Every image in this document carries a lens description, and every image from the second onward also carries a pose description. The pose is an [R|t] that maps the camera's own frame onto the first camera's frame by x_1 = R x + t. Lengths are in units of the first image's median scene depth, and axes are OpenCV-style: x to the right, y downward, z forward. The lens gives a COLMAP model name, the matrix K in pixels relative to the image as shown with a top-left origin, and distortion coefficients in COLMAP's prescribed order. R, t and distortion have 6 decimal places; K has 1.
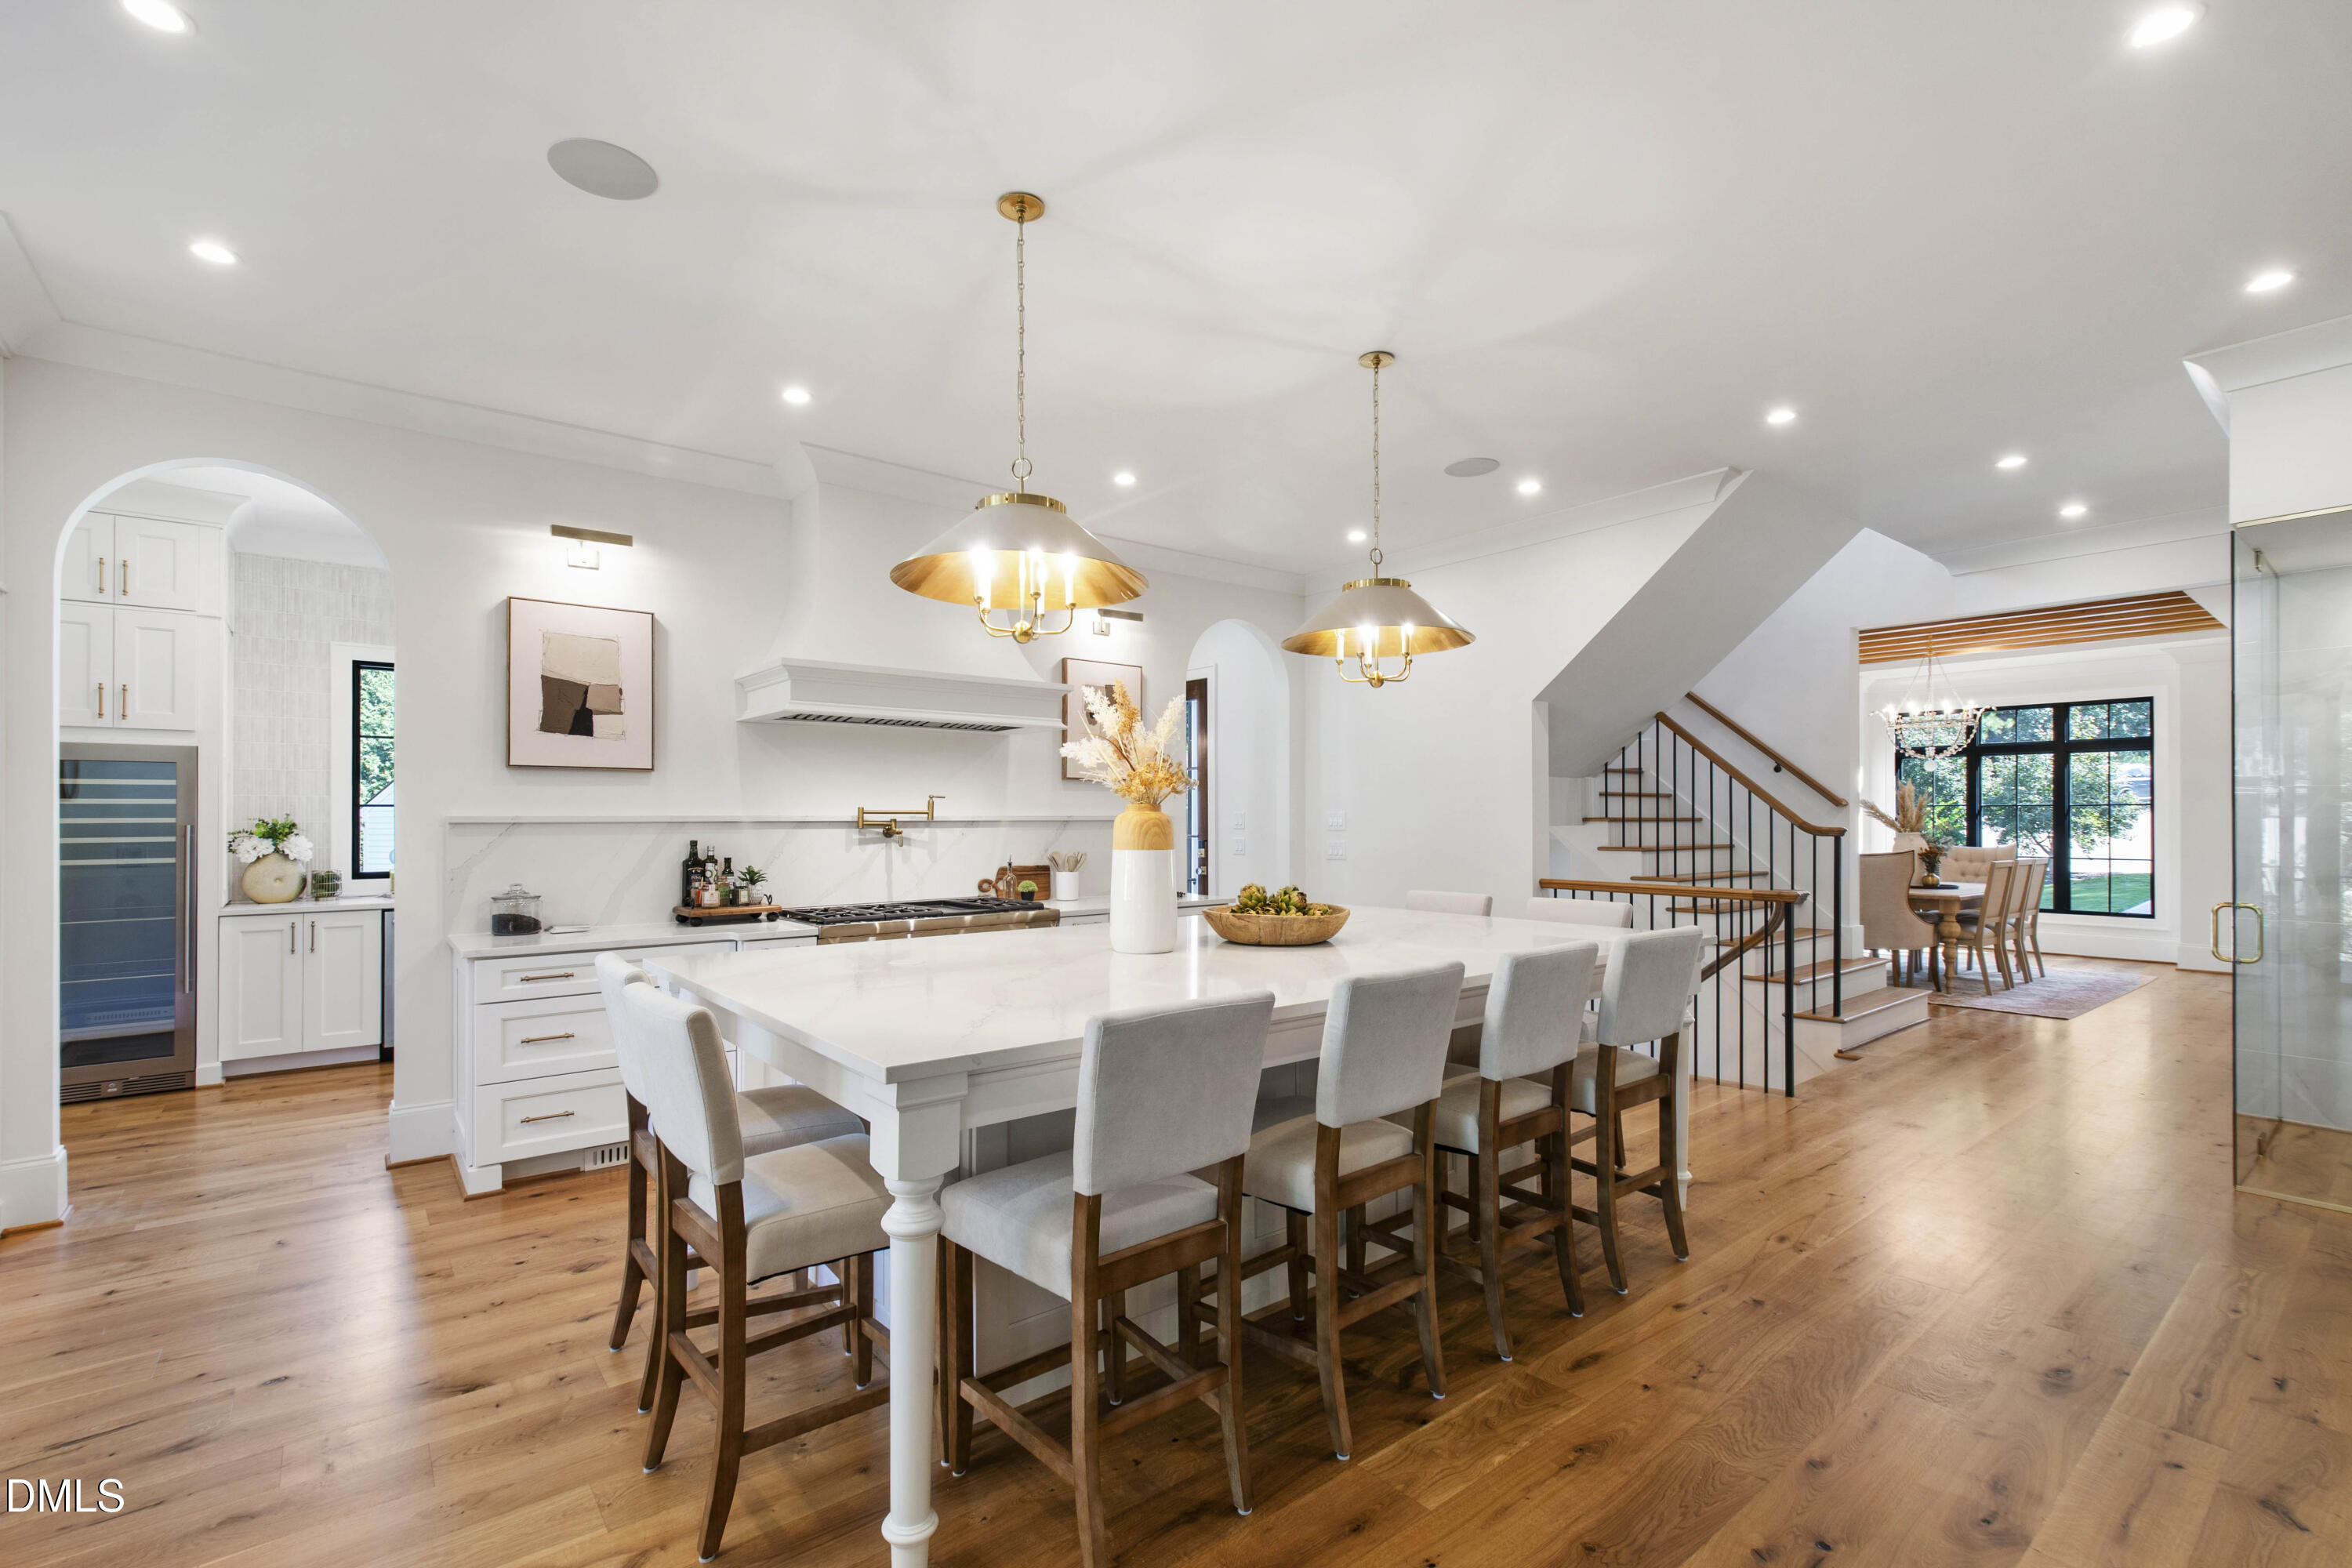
lens RADIAL K [[1039.2, 0, 1182.2], [0, 1039.2, 798.9], [0, 0, 1]] dist [-0.004143, 0.002220]
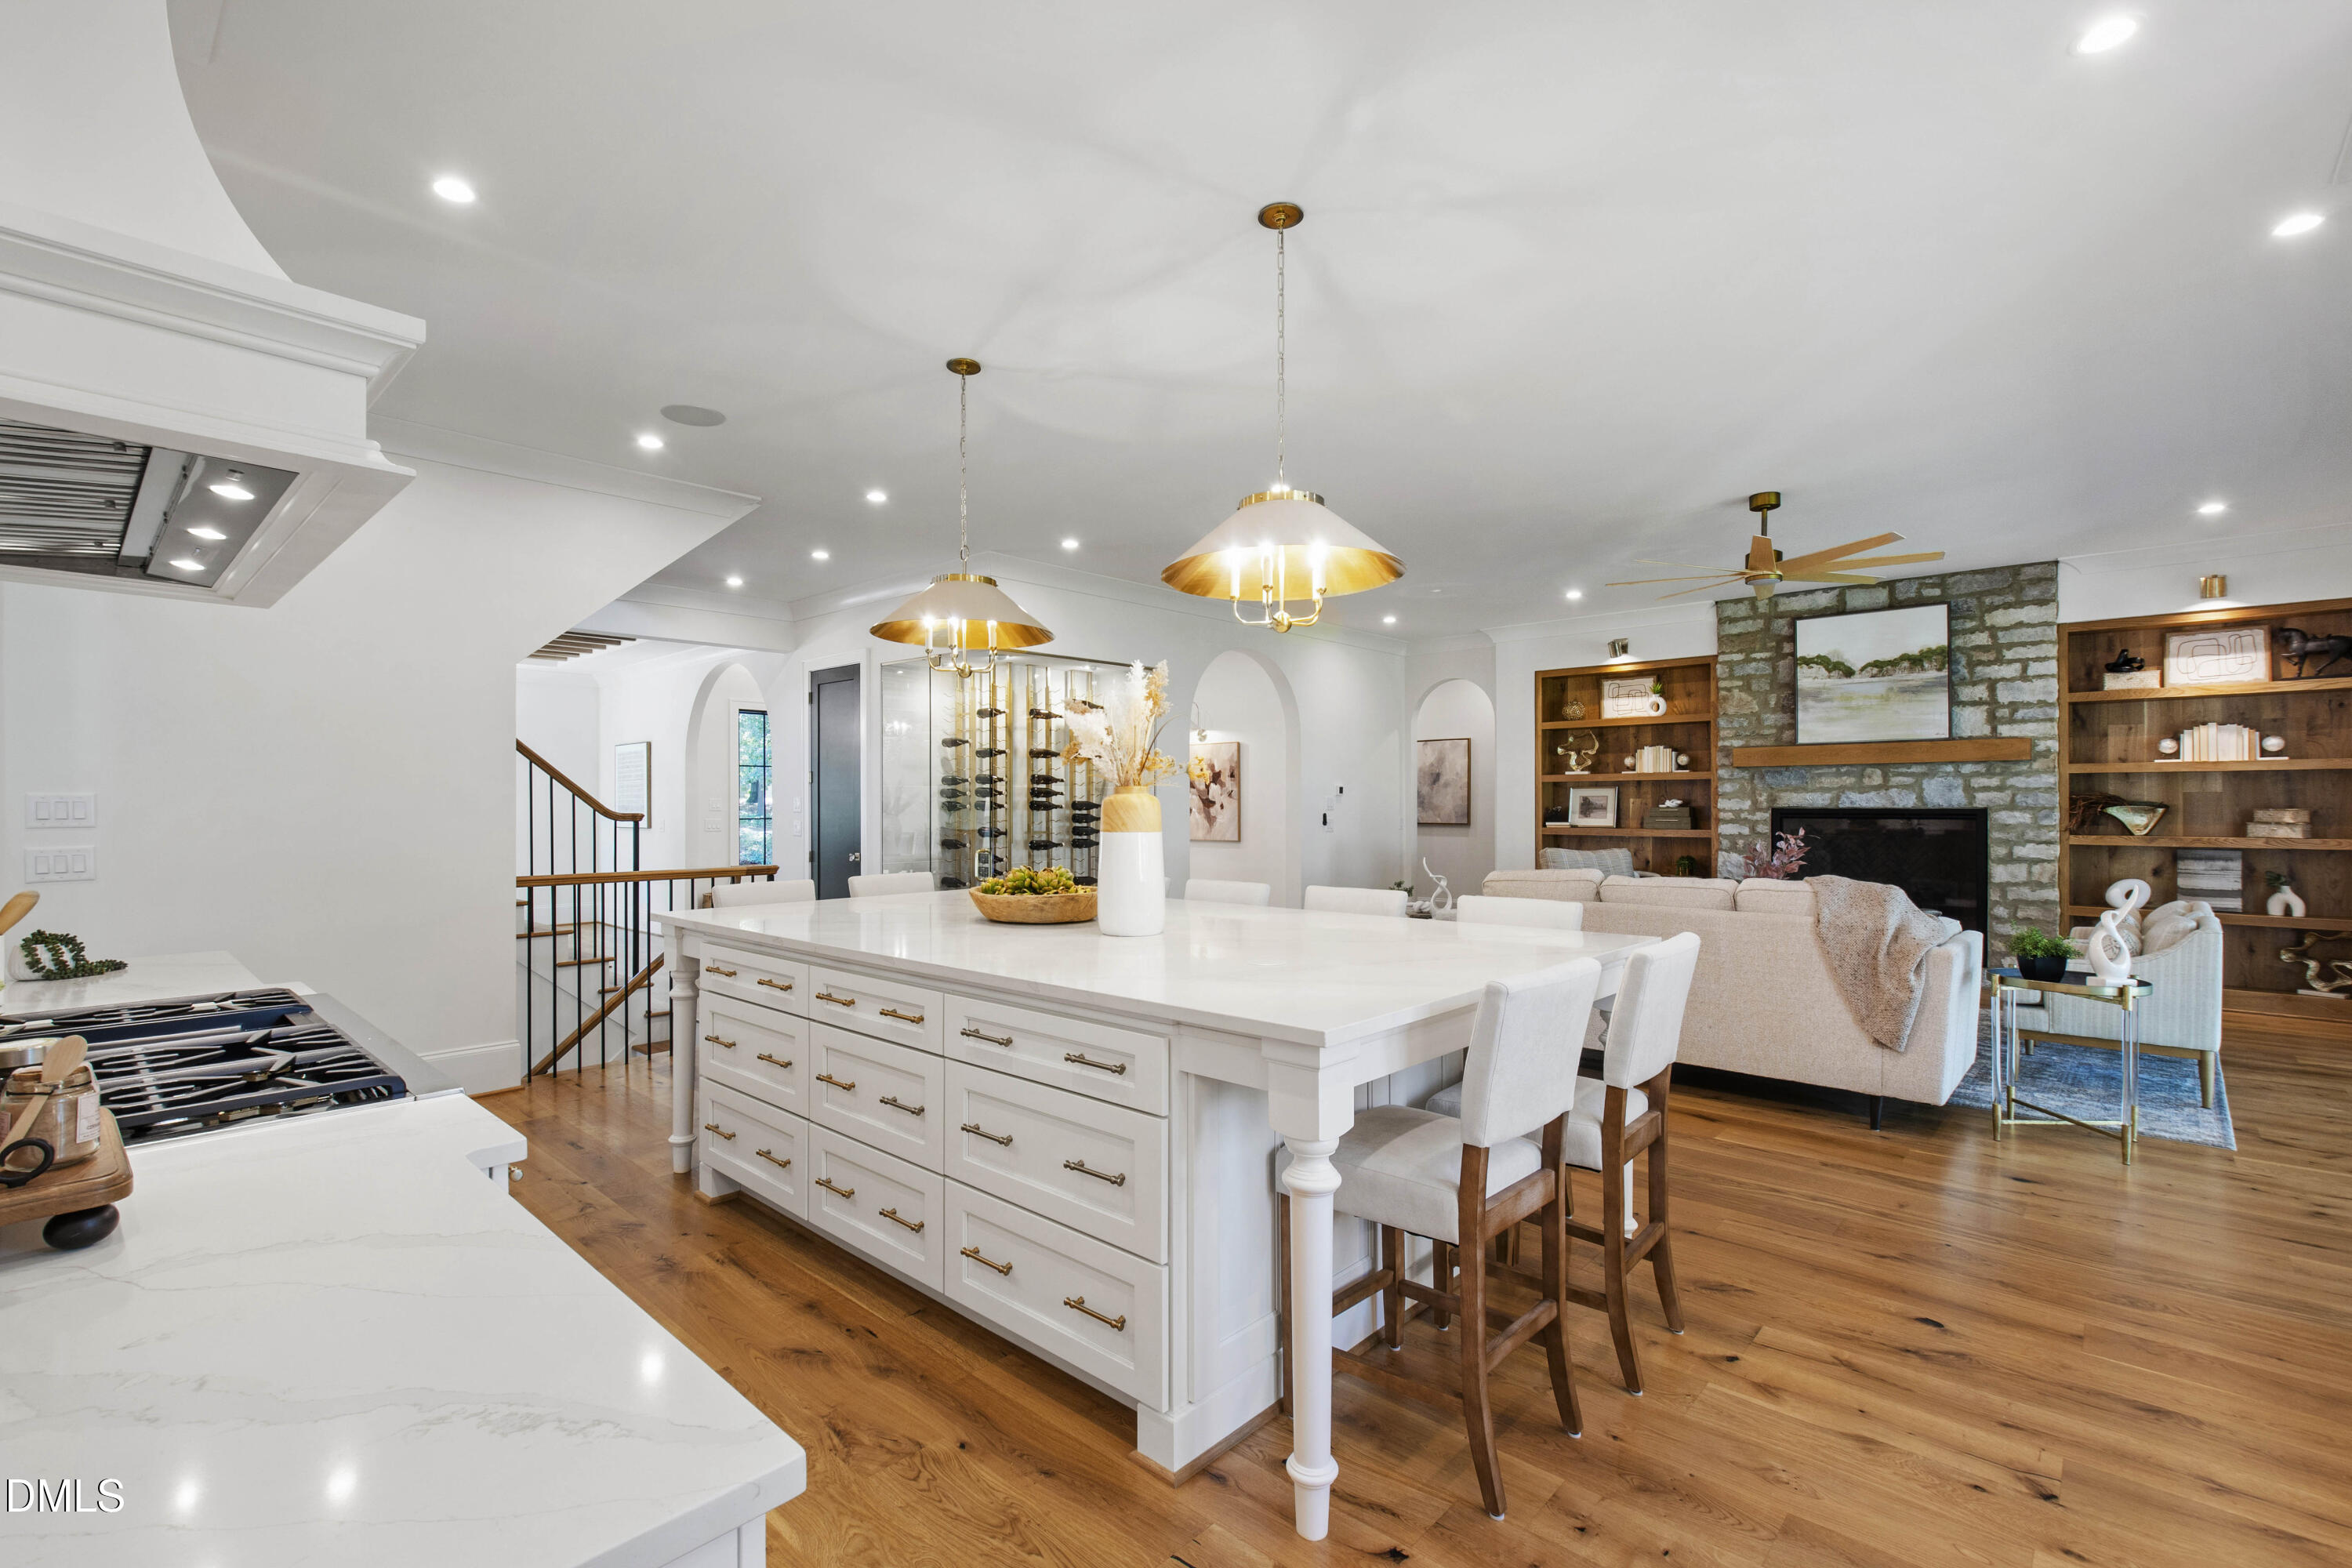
lens RADIAL K [[1039.2, 0, 1173.3], [0, 1039.2, 801.5], [0, 0, 1]] dist [-0.004143, 0.002220]
pose [[-0.139528, 0.004679, 0.990207, -0.622301], [-0.014379, 0.999874, -0.006750, 0.015575], [-0.990114, -0.015180, -0.139443, 0.657194]]
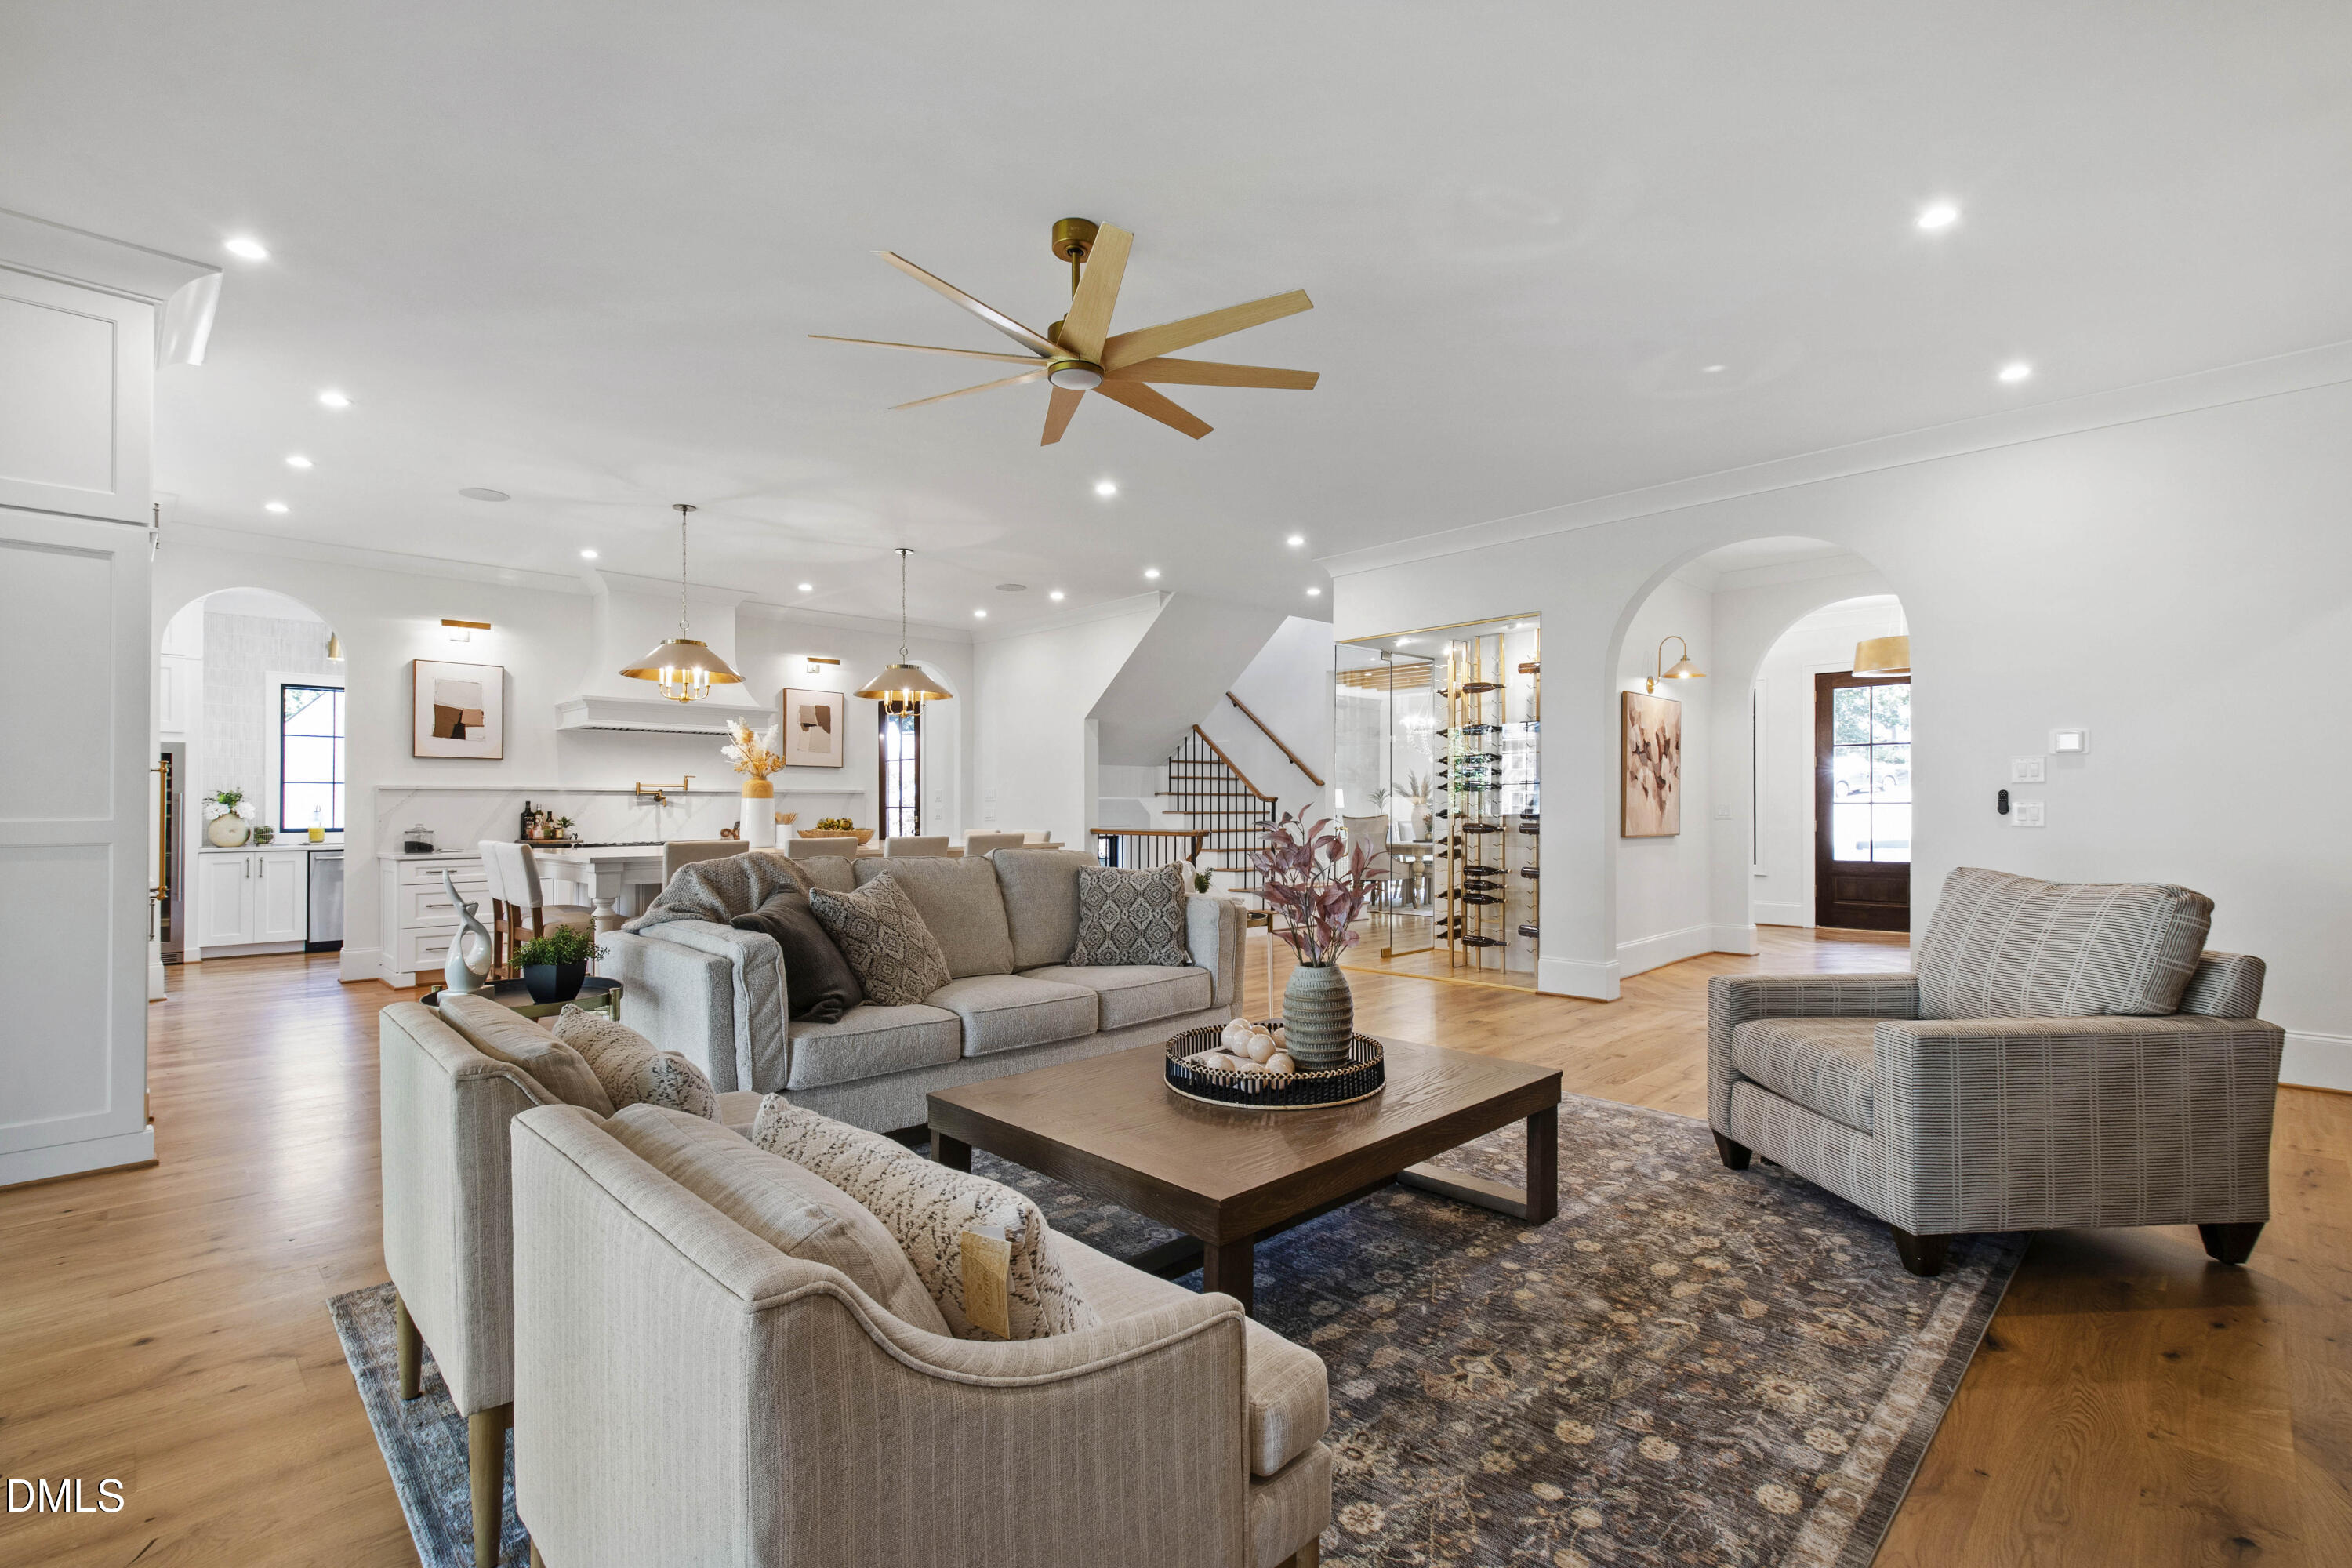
lens RADIAL K [[1039.2, 0, 1195.7], [0, 1039.2, 780.5], [0, 0, 1]] dist [-0.004143, 0.002220]
pose [[0.992175, 0.001785, 0.124842, 0.342197], [-0.000741, 0.999964, -0.008408, 0.017157], [-0.124853, 0.008250, 0.992141, -0.700555]]
